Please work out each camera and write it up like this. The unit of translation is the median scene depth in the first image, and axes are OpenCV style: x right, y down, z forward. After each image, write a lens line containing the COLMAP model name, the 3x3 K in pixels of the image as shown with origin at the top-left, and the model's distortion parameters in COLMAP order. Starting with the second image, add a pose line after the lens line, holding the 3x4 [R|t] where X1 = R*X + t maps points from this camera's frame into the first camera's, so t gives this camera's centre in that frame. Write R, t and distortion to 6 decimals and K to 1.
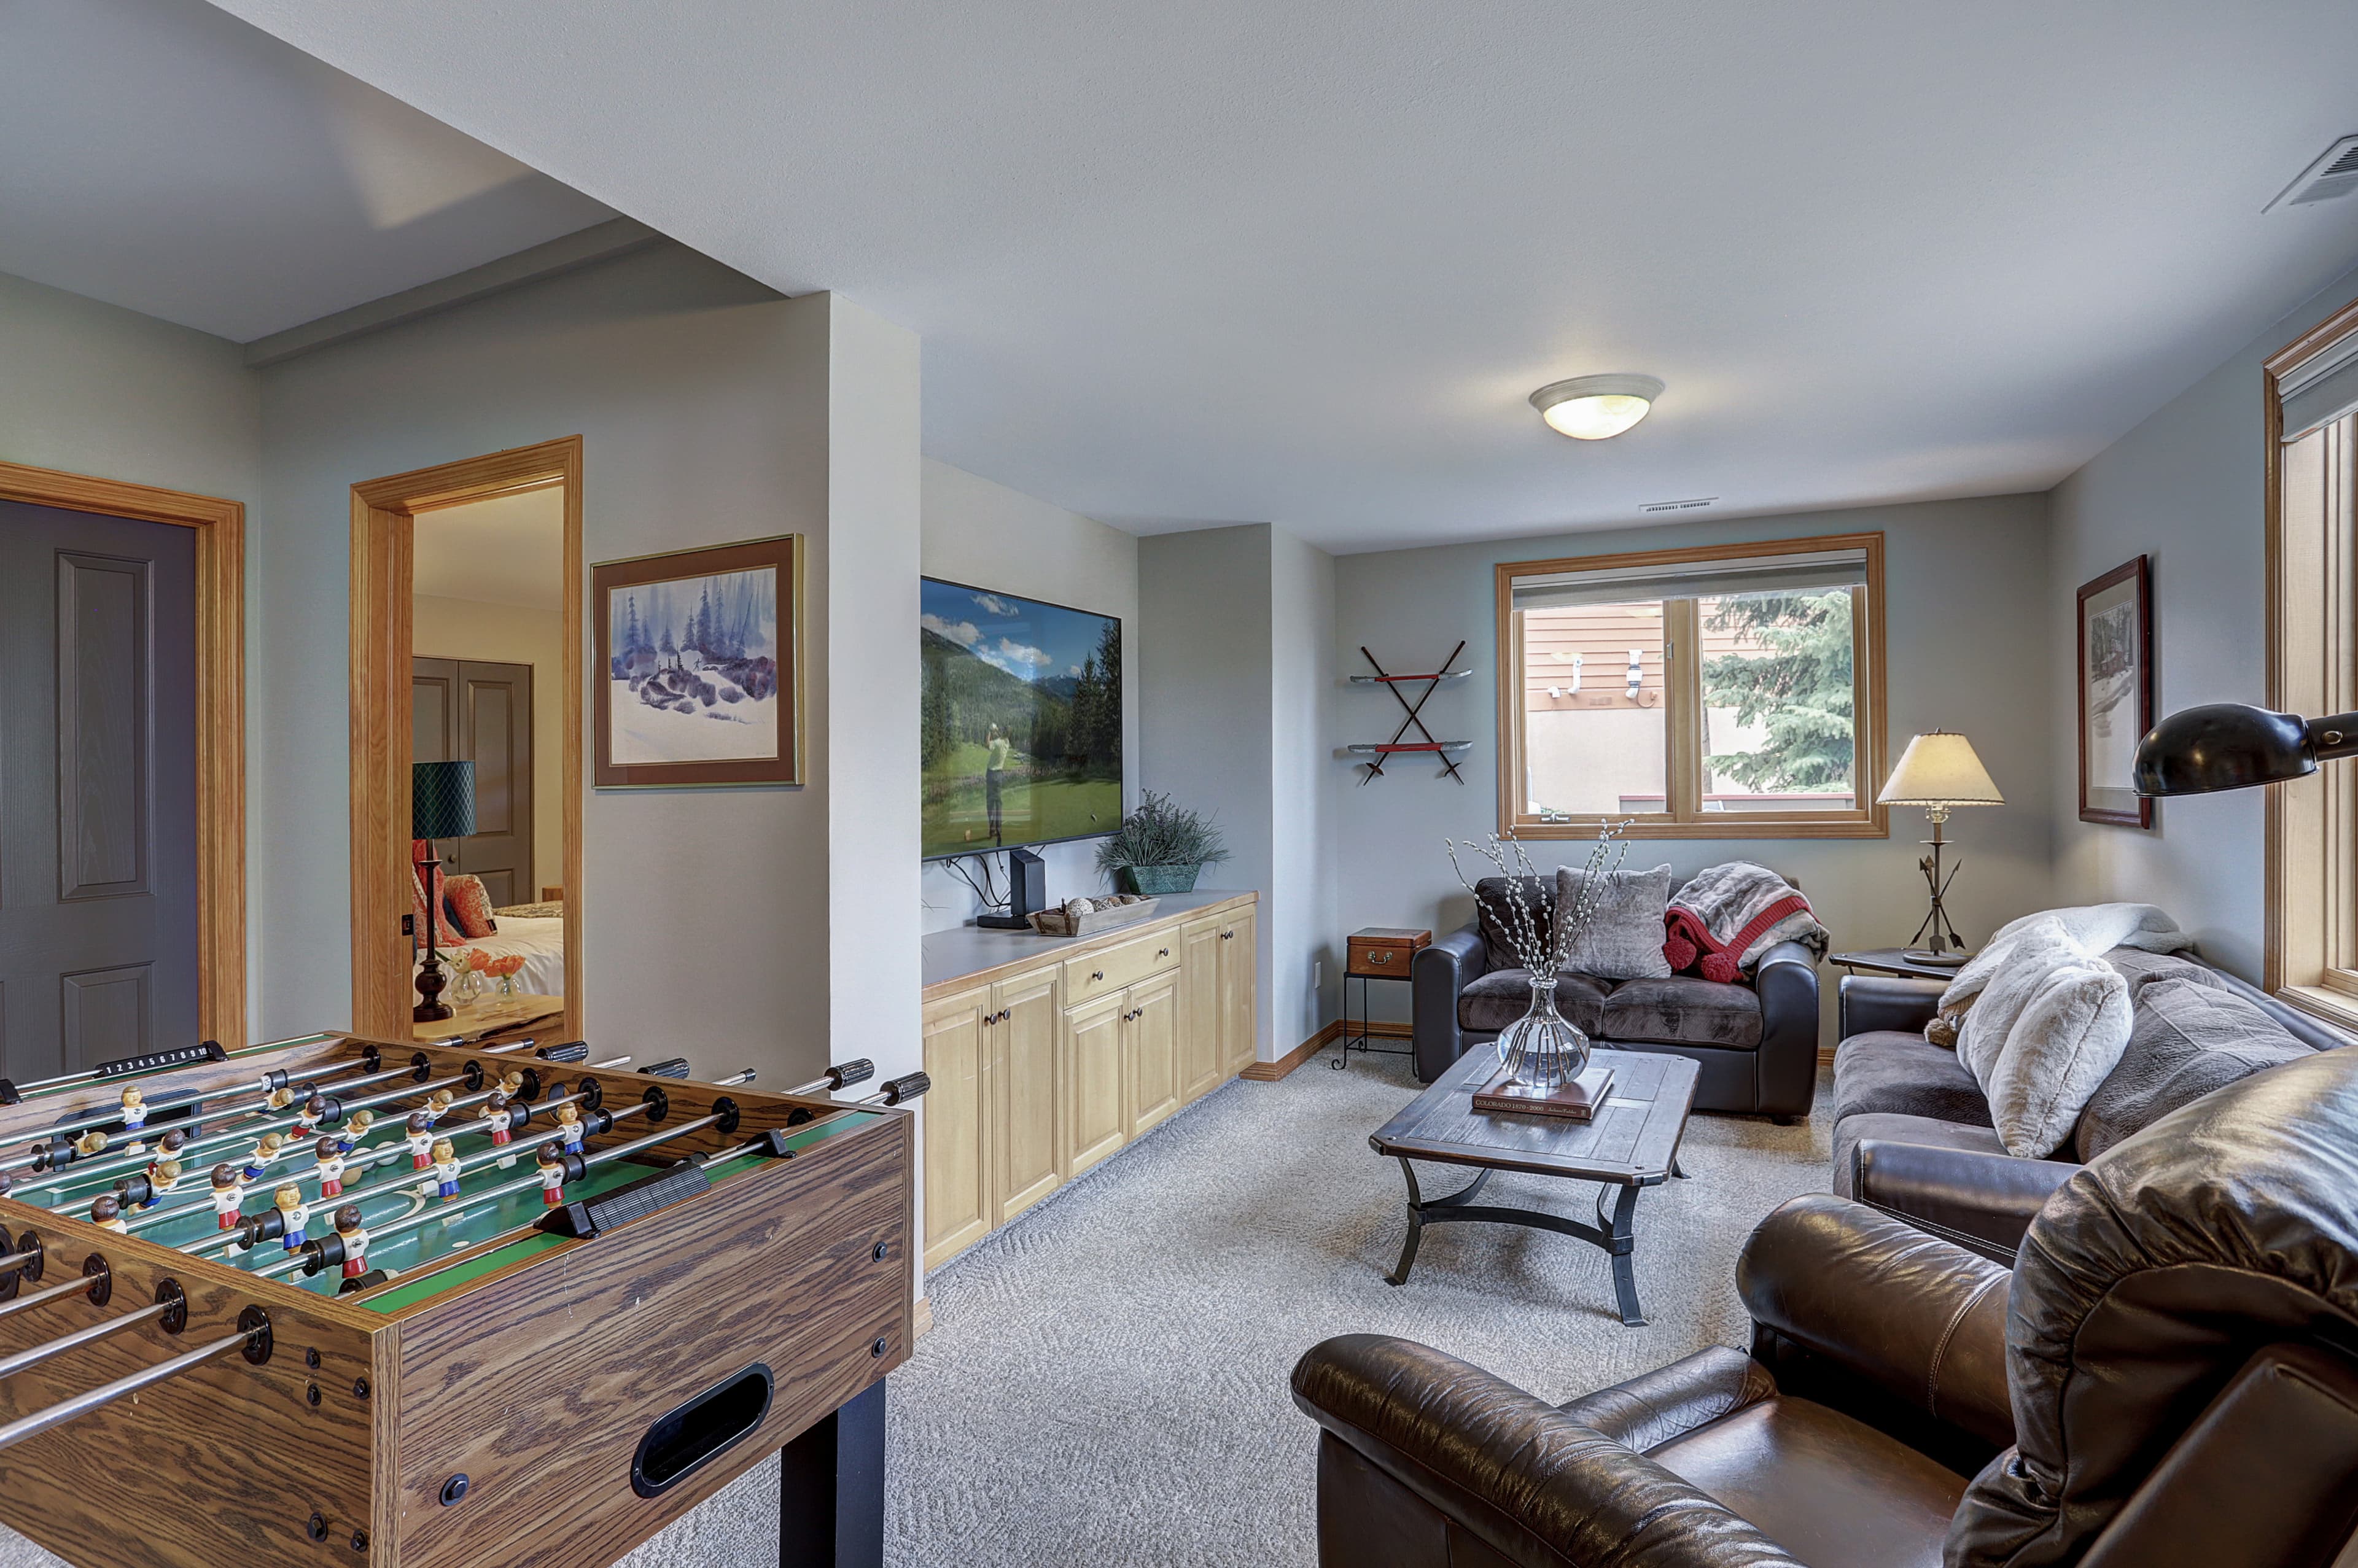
lens RADIAL K [[1189.7, 0, 1184.0], [0, 1189.7, 781.5], [0, 0, 1]] dist [-0.071021, 0.030908]
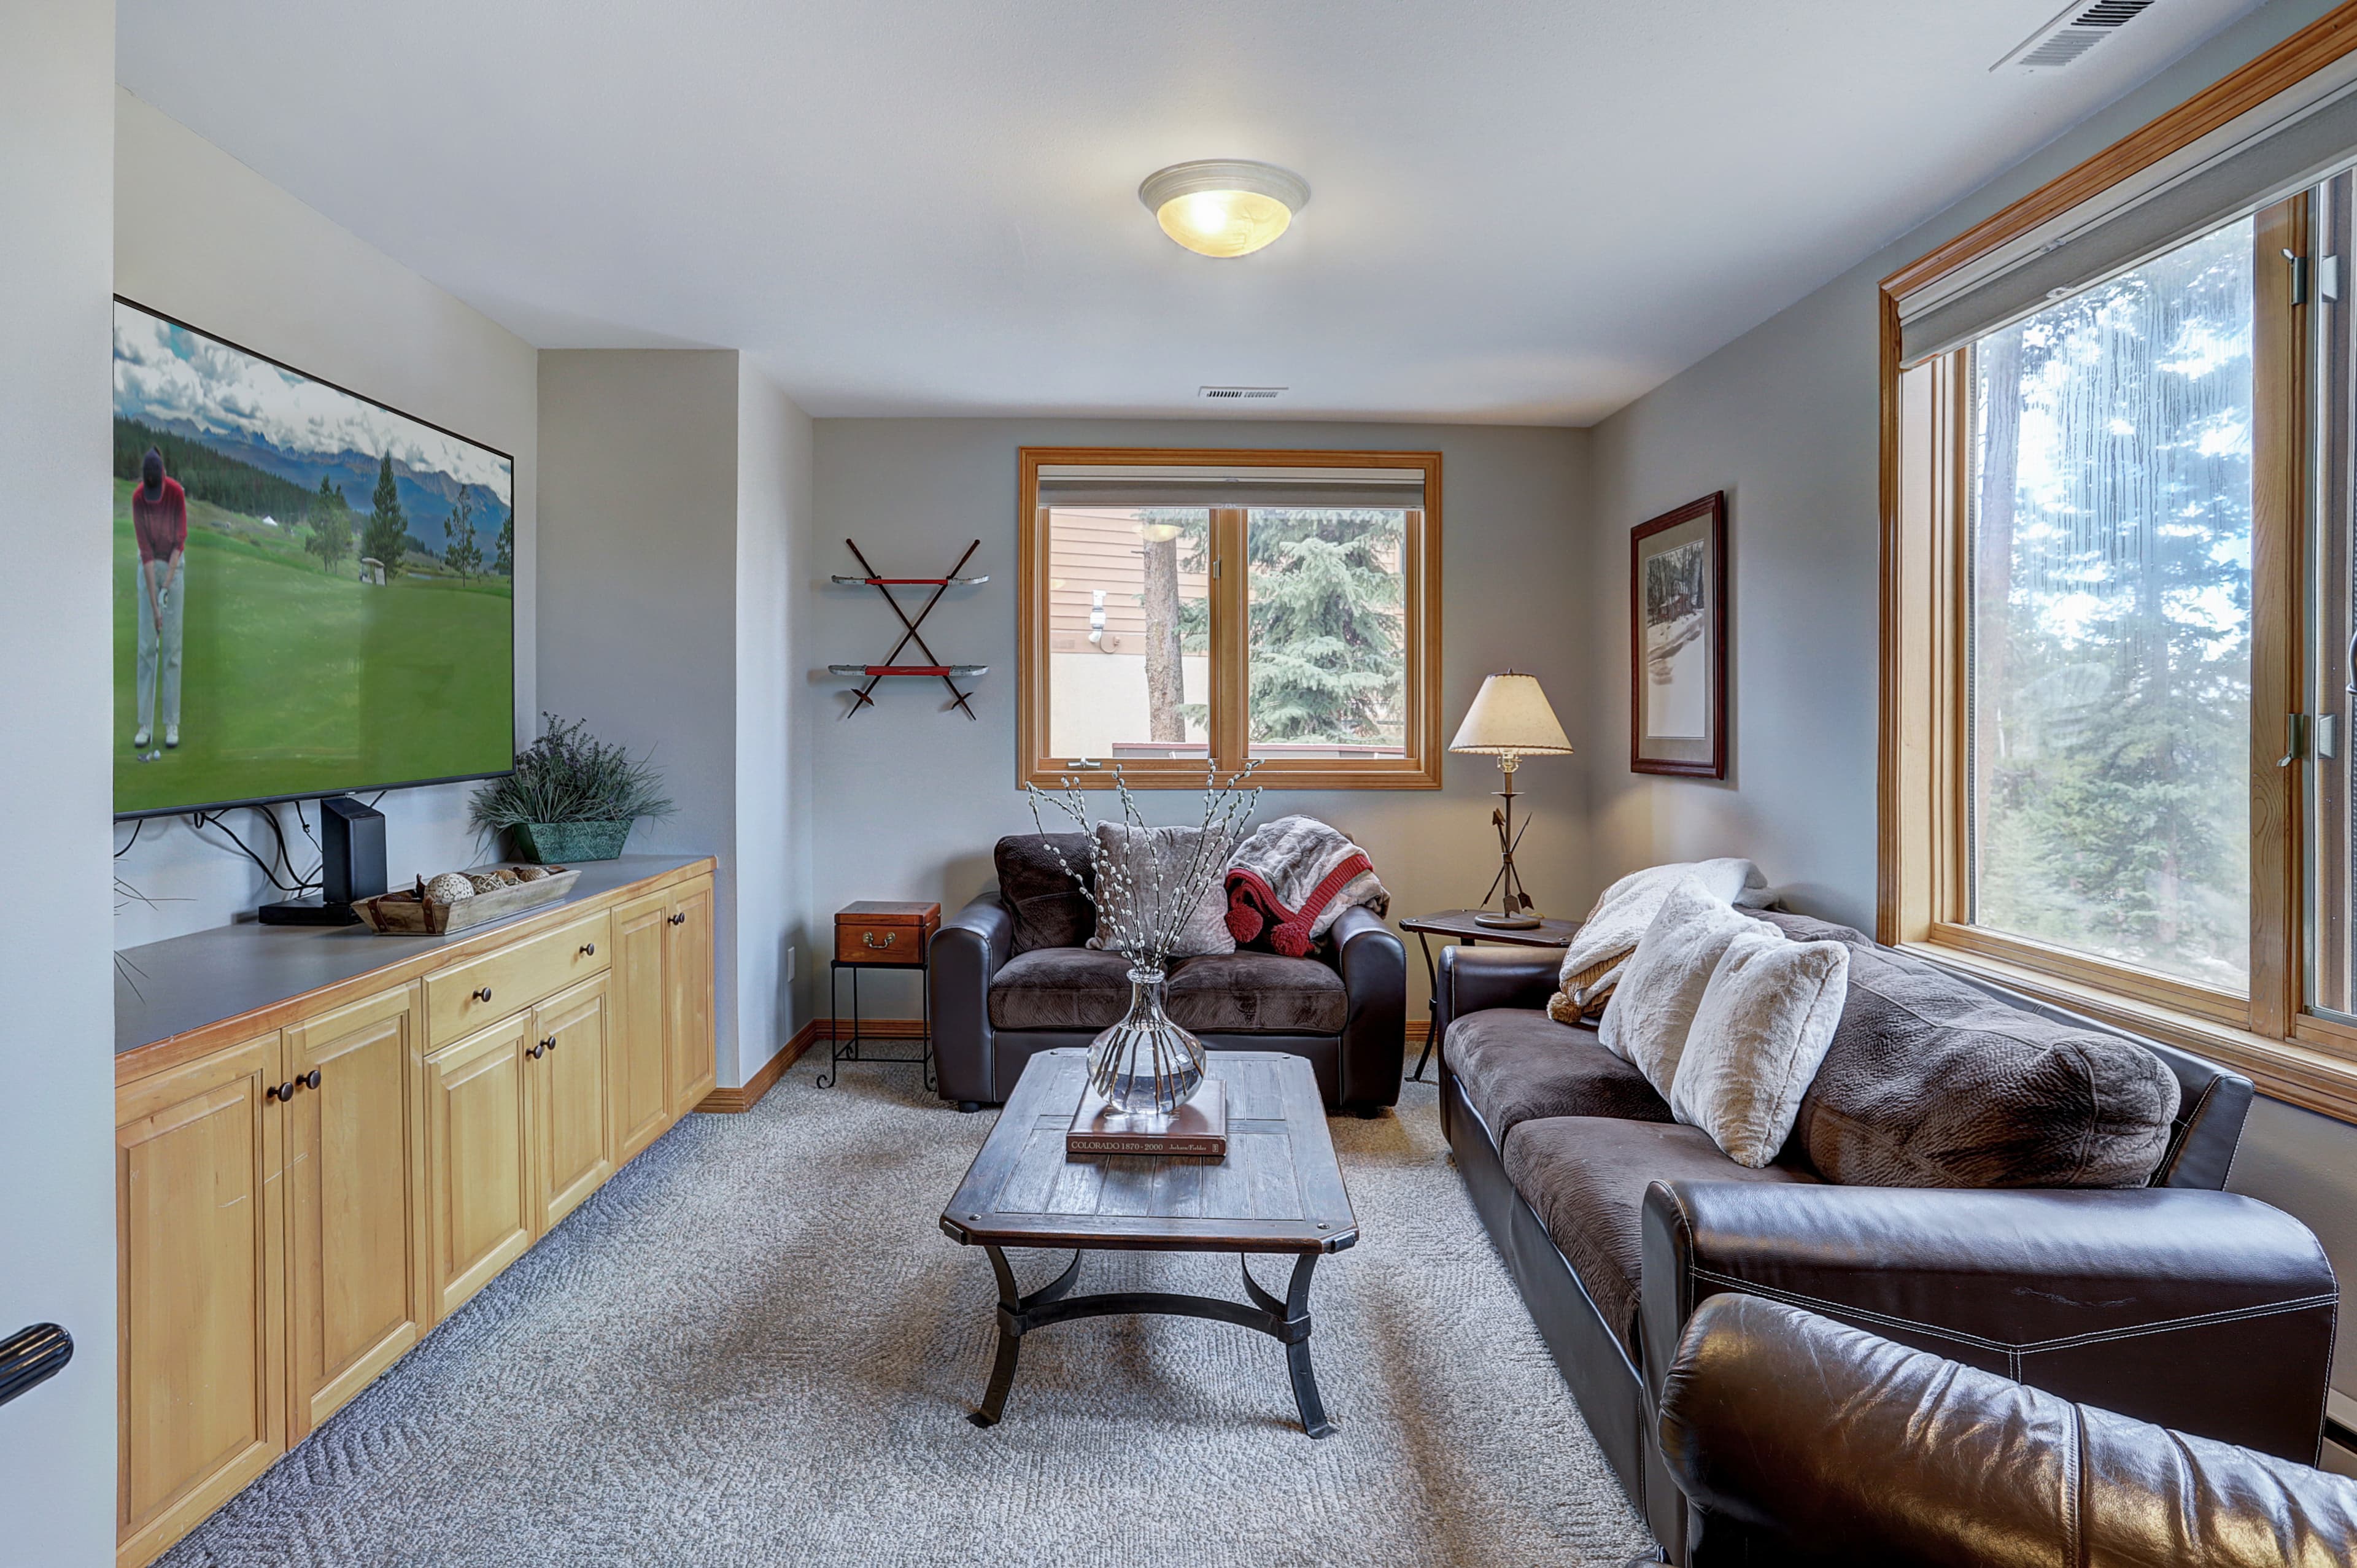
lens RADIAL K [[1329.5, 0, 1184.6], [0, 1329.5, 826.3], [0, 0, 1]] dist [-0.085380, 0.089231]
pose [[0.905206, -0.007230, 0.424911, -0.023812], [-0.023905, 0.997406, 0.067898, 0.014138], [-0.424300, -0.071619, 0.902685, 0.177809]]
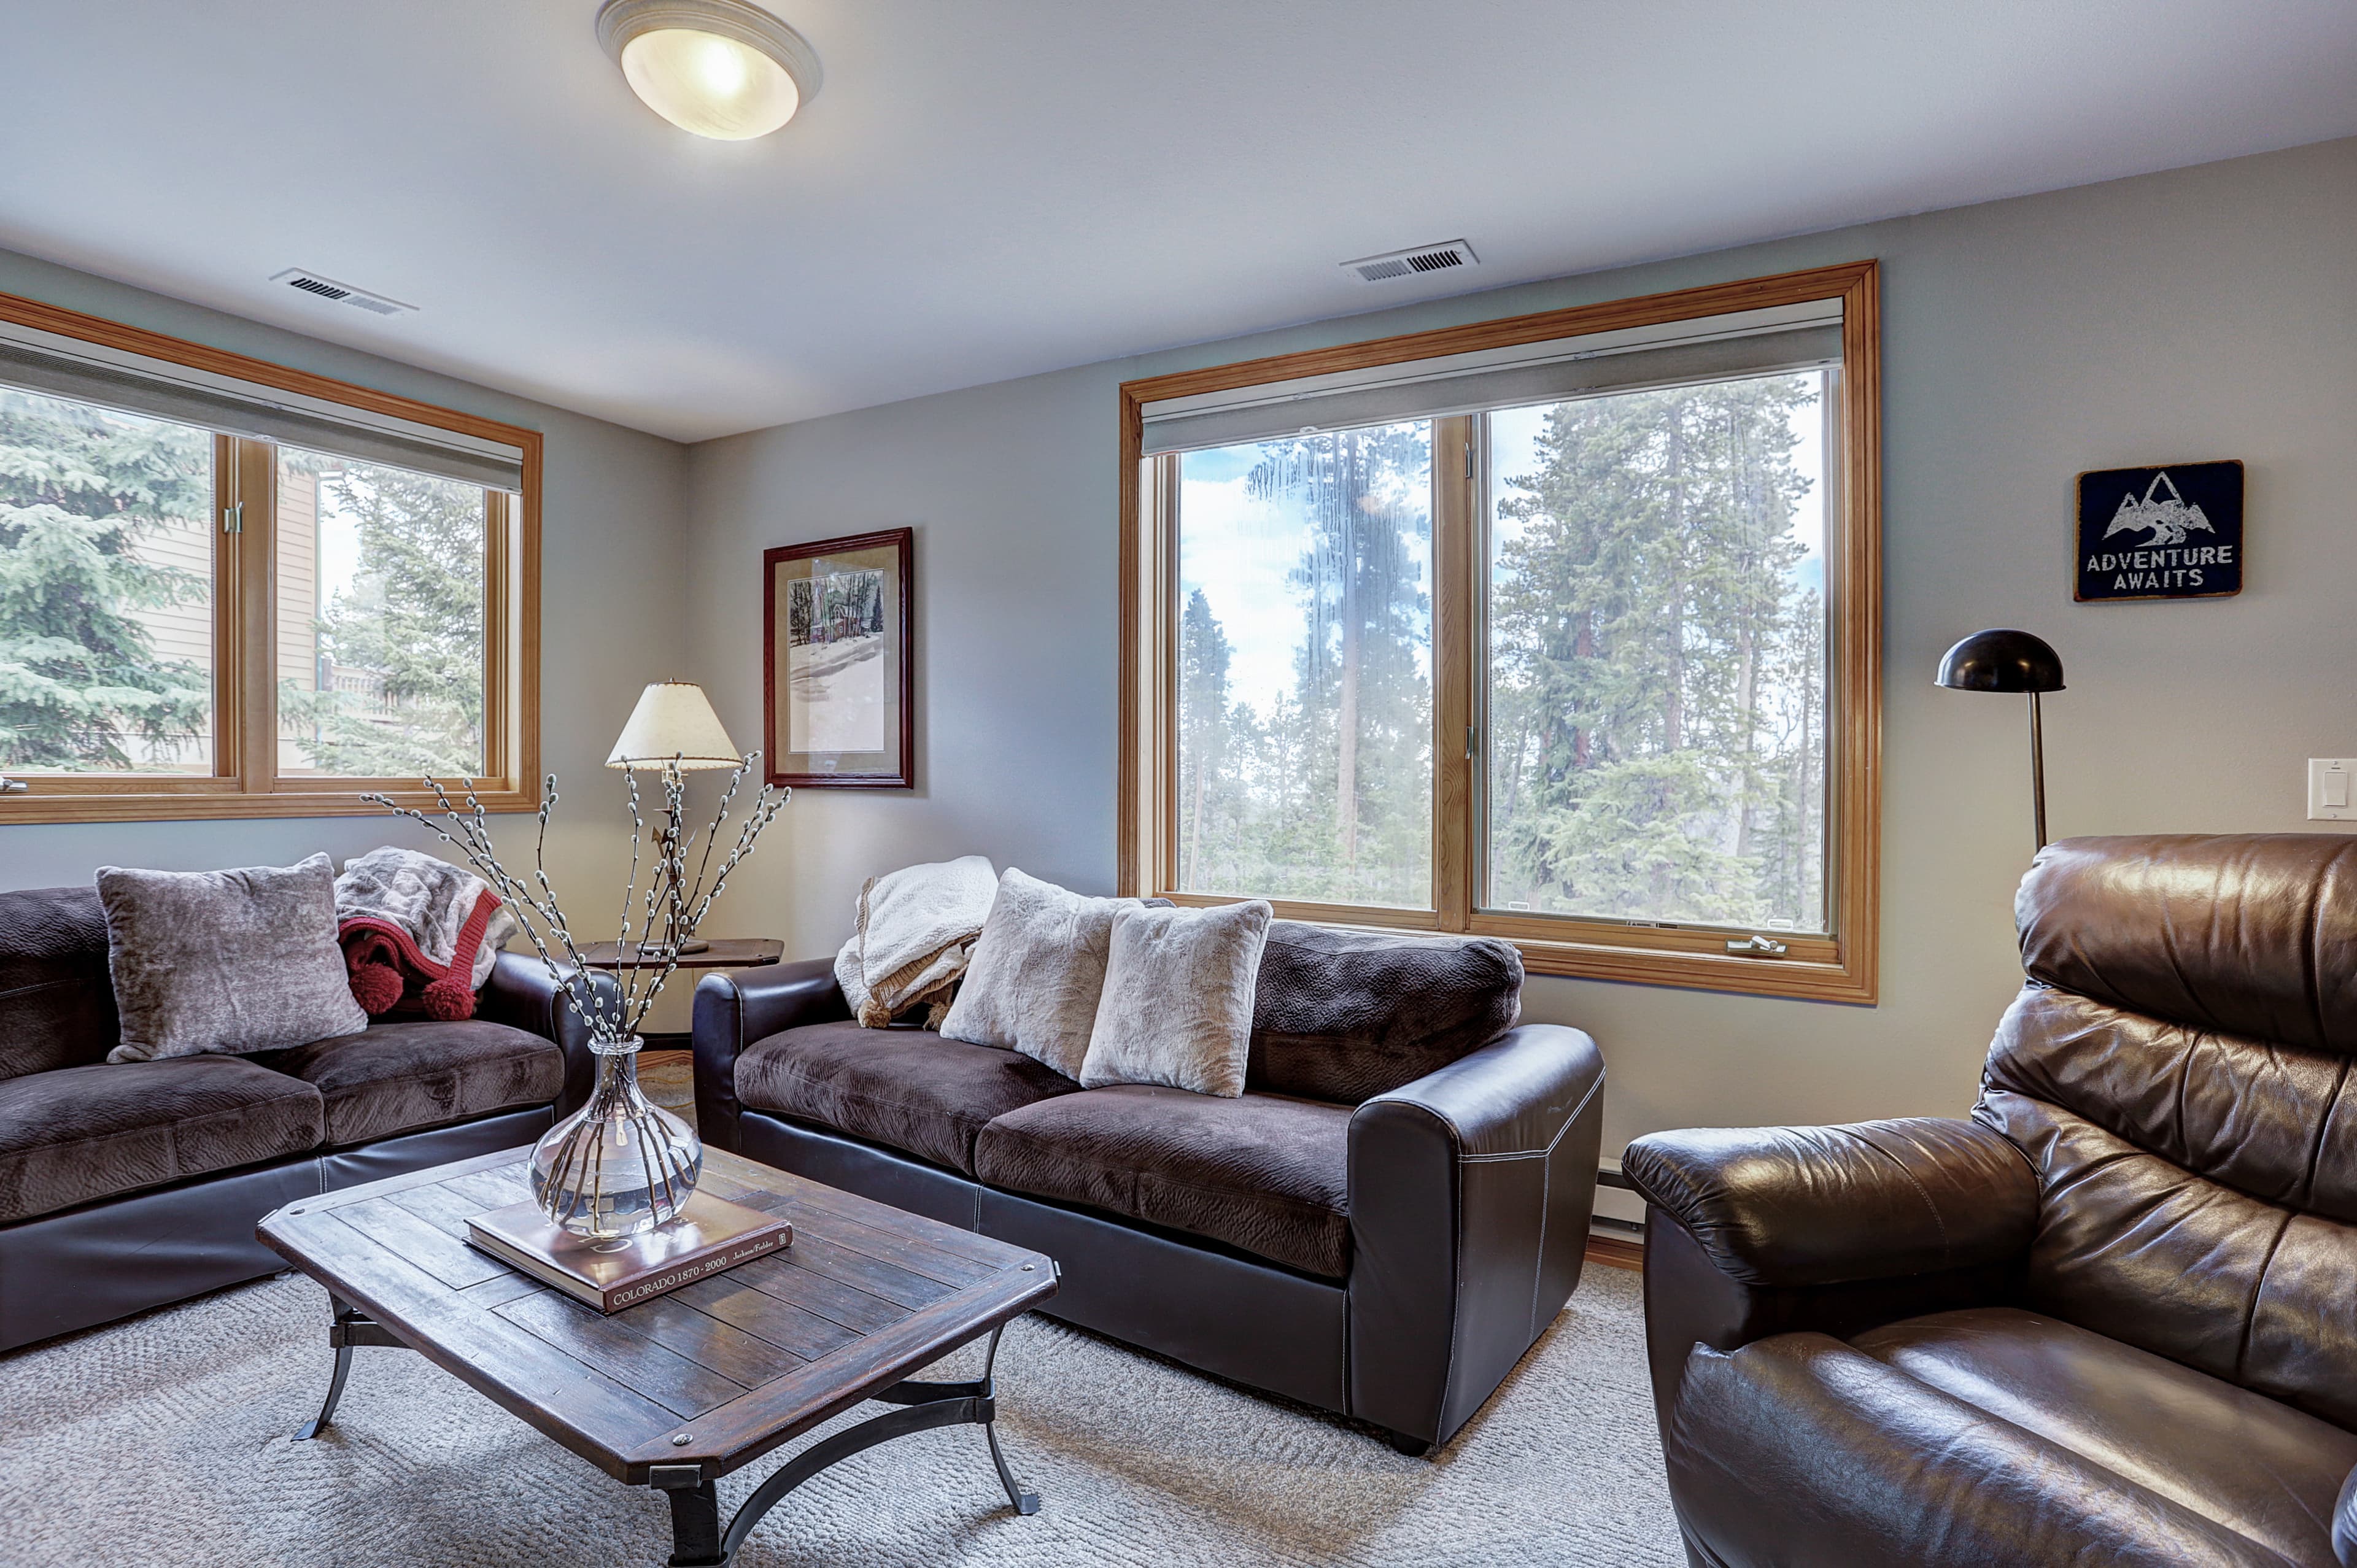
lens RADIAL K [[1166.1, 0, 1243.2], [0, 1166.1, 794.5], [0, 0, 1]] dist [-0.043591, 0.017510]
pose [[0.122538, 0.006052, 0.992445, -0.151845], [-0.010719, 0.999931, -0.004774, 0.041910], [-0.992406, -0.010053, 0.122594, 0.499958]]
